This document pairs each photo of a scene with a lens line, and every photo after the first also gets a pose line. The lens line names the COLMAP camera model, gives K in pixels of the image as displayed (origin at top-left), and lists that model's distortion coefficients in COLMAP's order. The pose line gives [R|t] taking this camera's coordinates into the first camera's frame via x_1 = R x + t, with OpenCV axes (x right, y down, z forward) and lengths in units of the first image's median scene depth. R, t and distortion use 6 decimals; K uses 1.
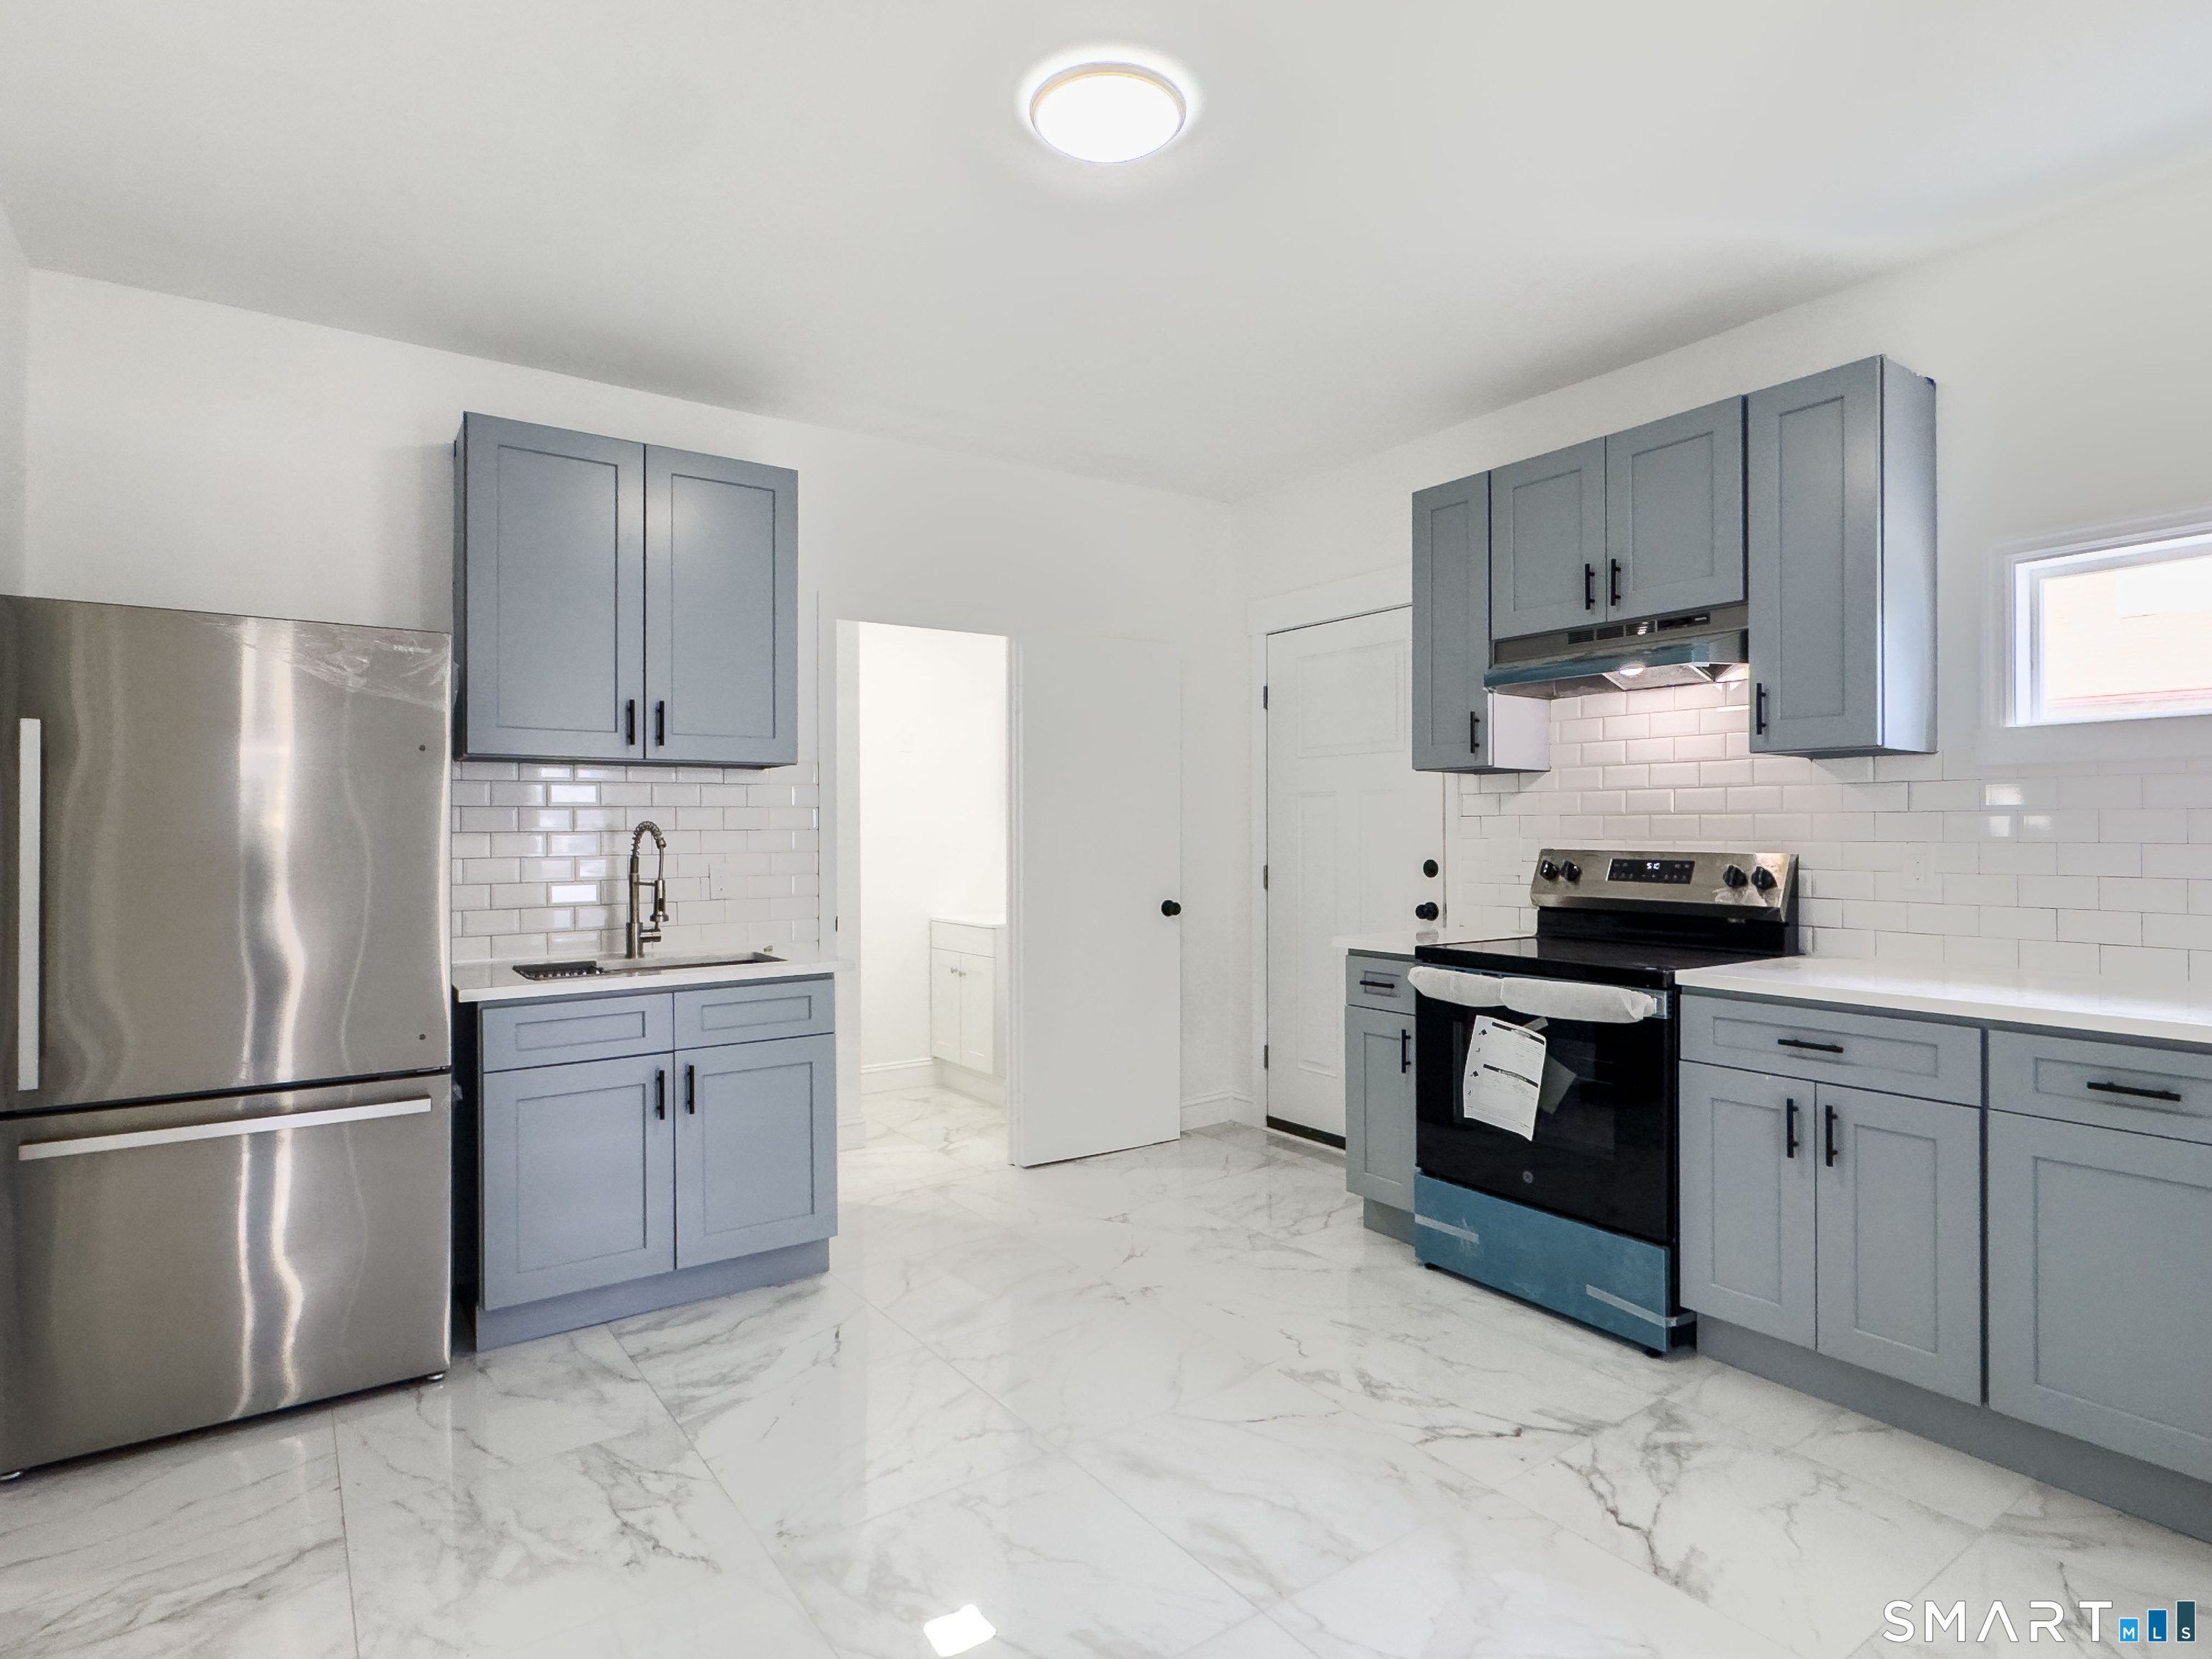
lens RADIAL K [[1191.1, 0, 1116.4], [0, 1191.1, 819.4], [0, 0, 1]] dist [0.002133, 0.000715]
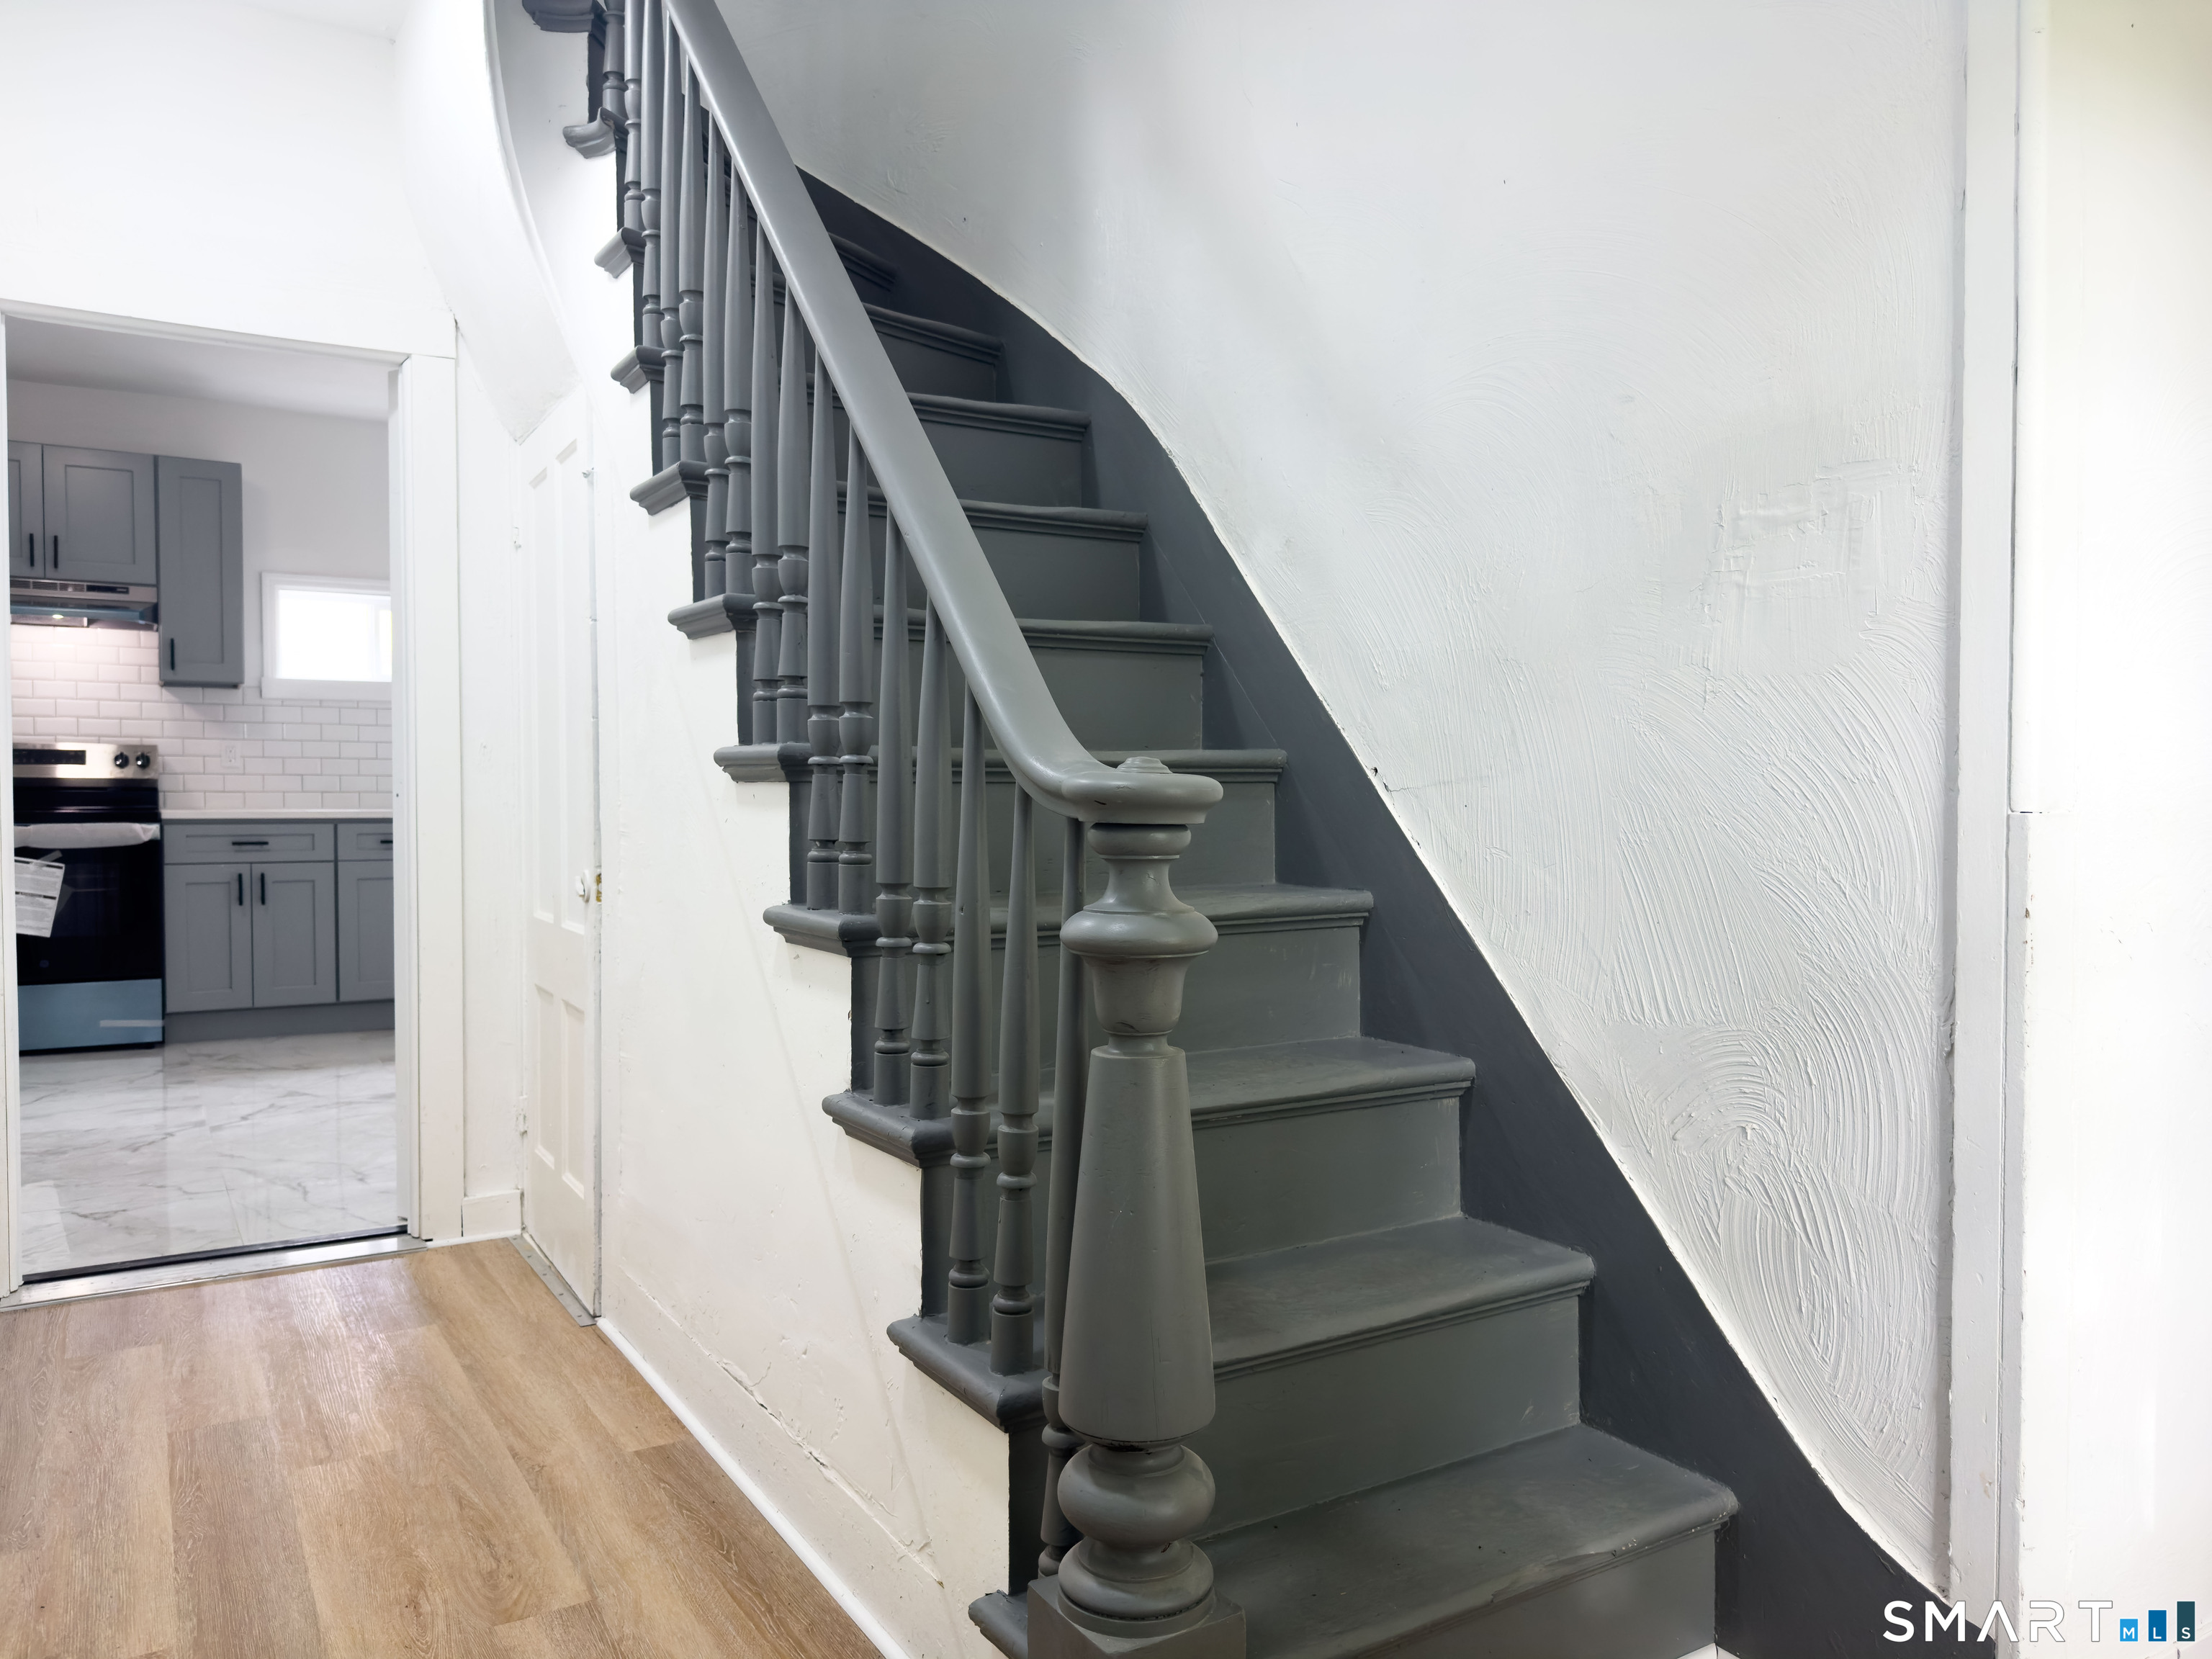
lens RADIAL K [[1575.1, 0, 1106.0], [0, 1575.1, 829.5], [0, 0, 1]] dist [-0.005713, 0.000640]
pose [[0.049092, -0.016746, 0.998654, -1.451698], [-0.007490, 0.999825, 0.017134, 0.094669], [-0.998766, -0.008321, 0.048958, -0.361124]]
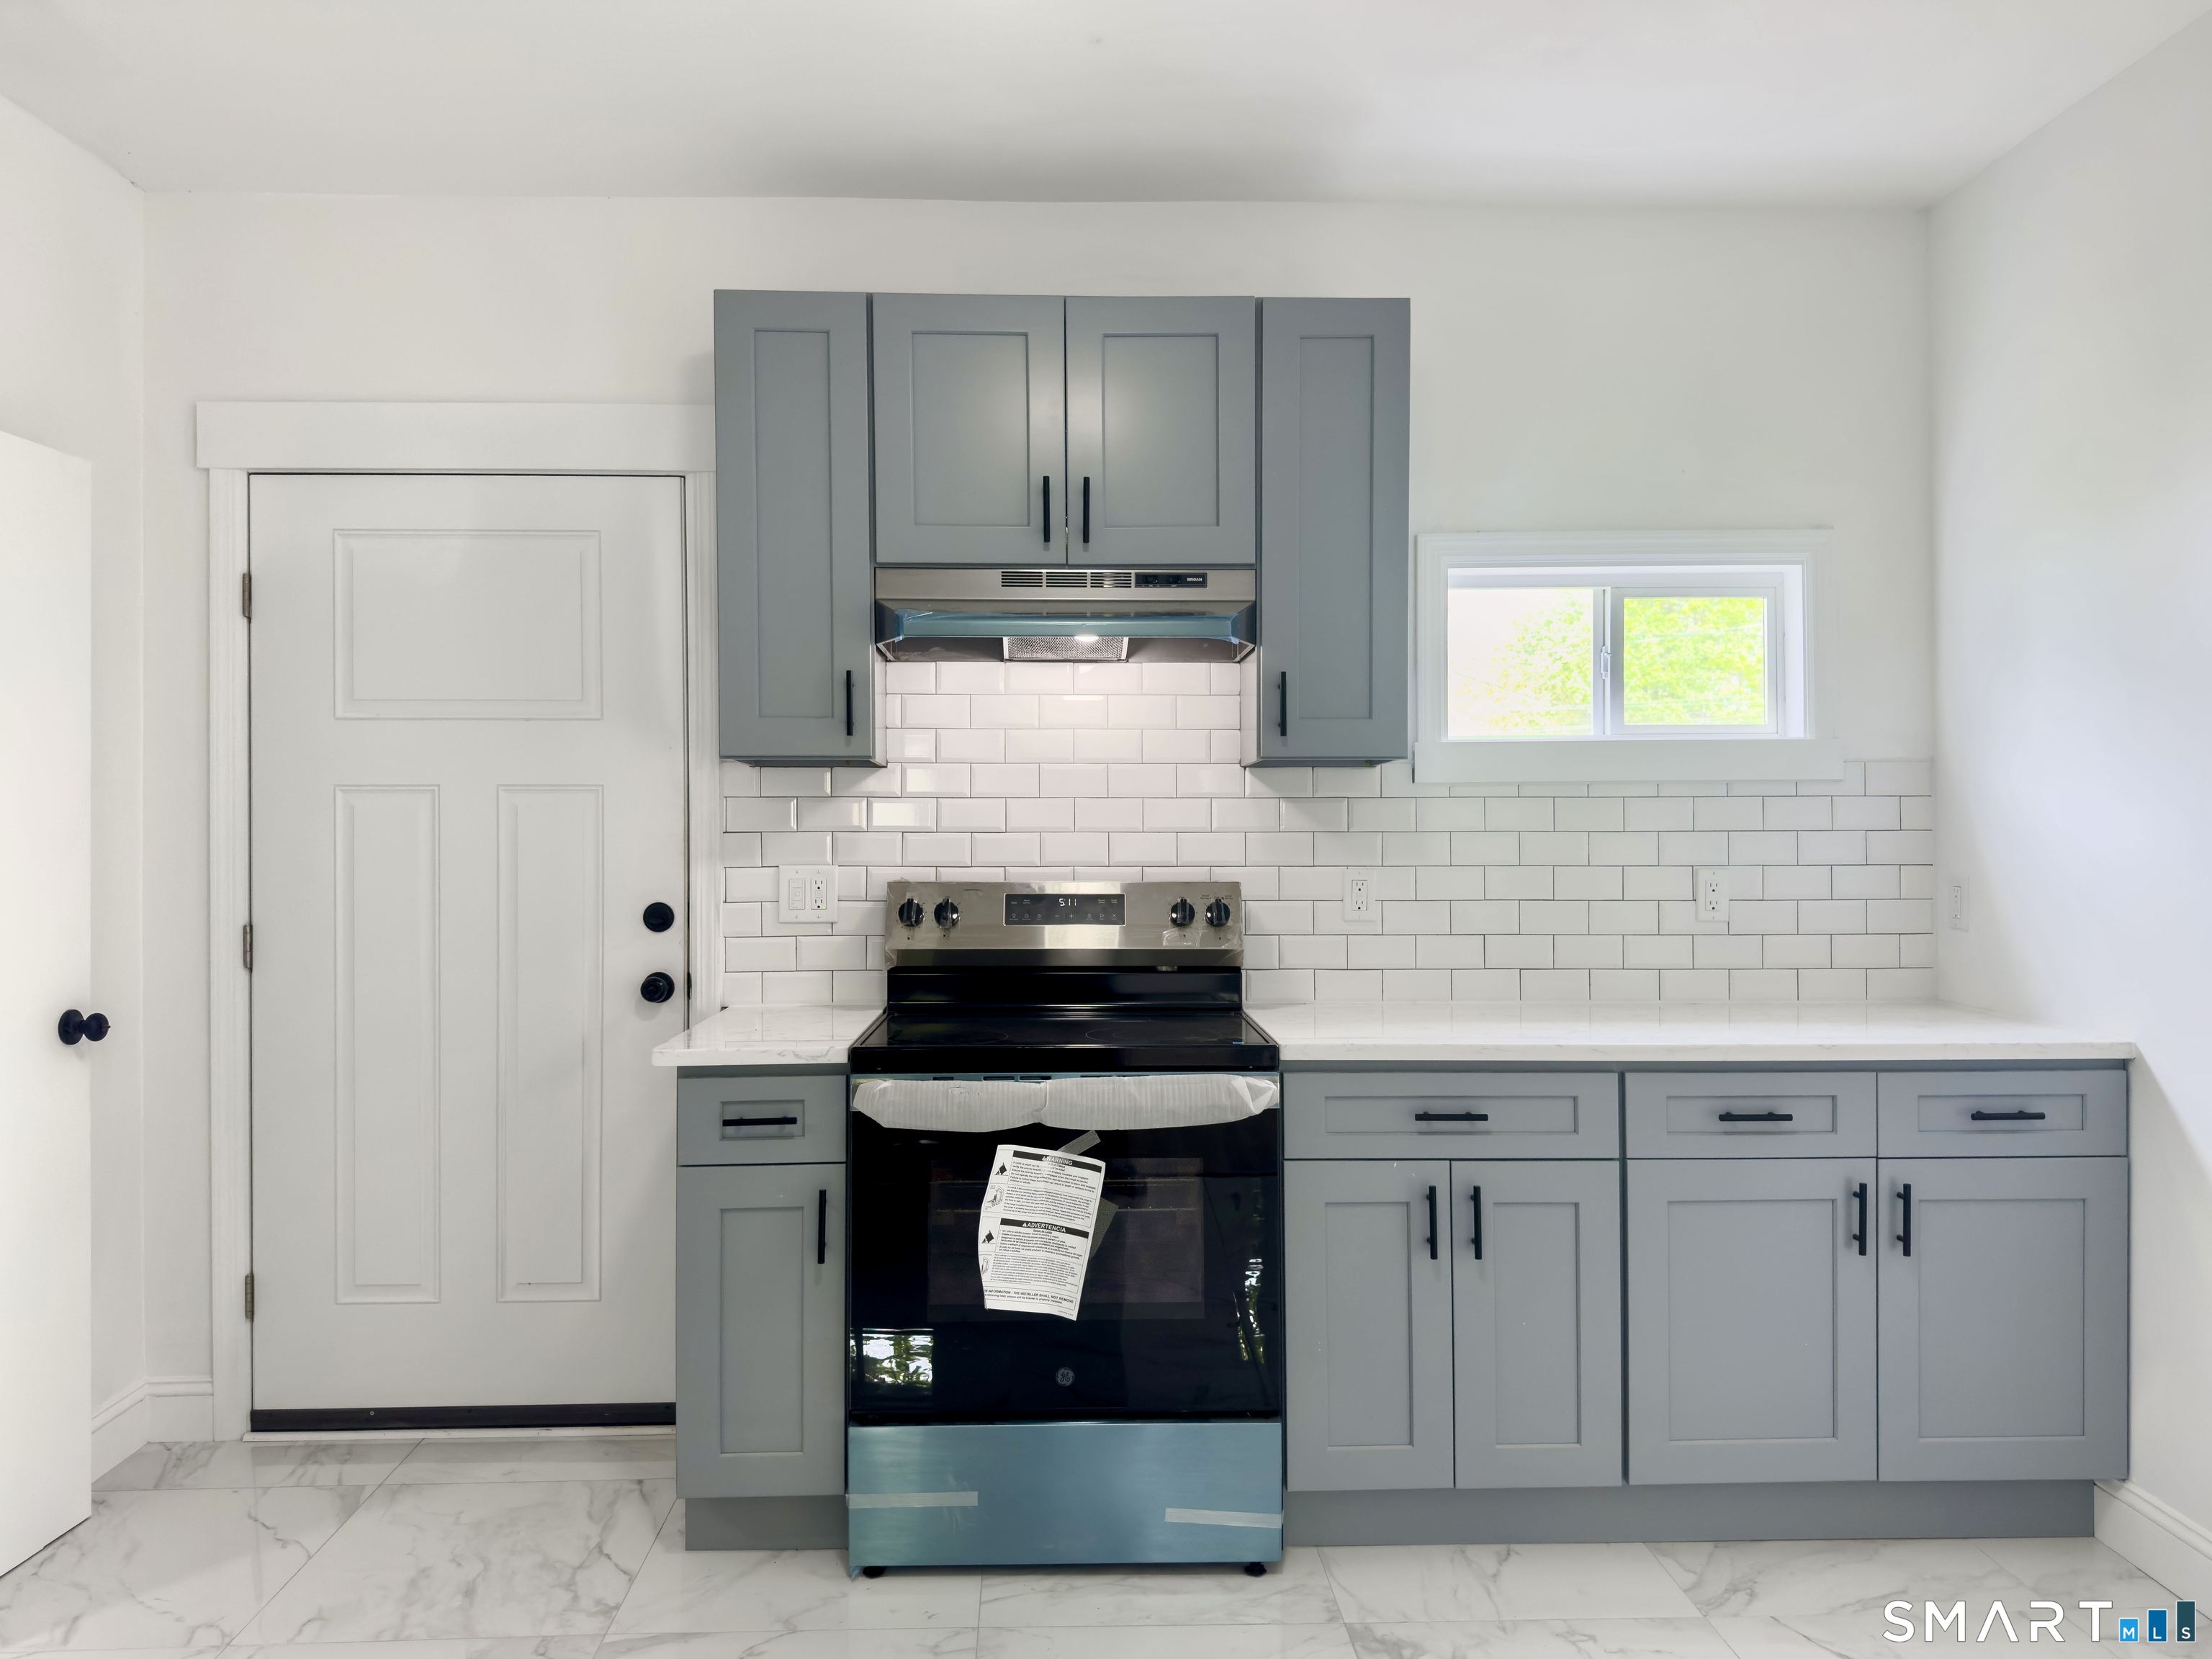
lens RADIAL K [[1568.1, 0, 1097.9], [0, 1568.1, 841.6], [0, 0, 1]] dist [0.116591, -0.194560]
pose [[0.548135, 0.002462, 0.836386, -0.381561], [-0.007445, 0.999970, 0.001936, -0.001466], [-0.836357, -0.007288, 0.548137, 0.491467]]
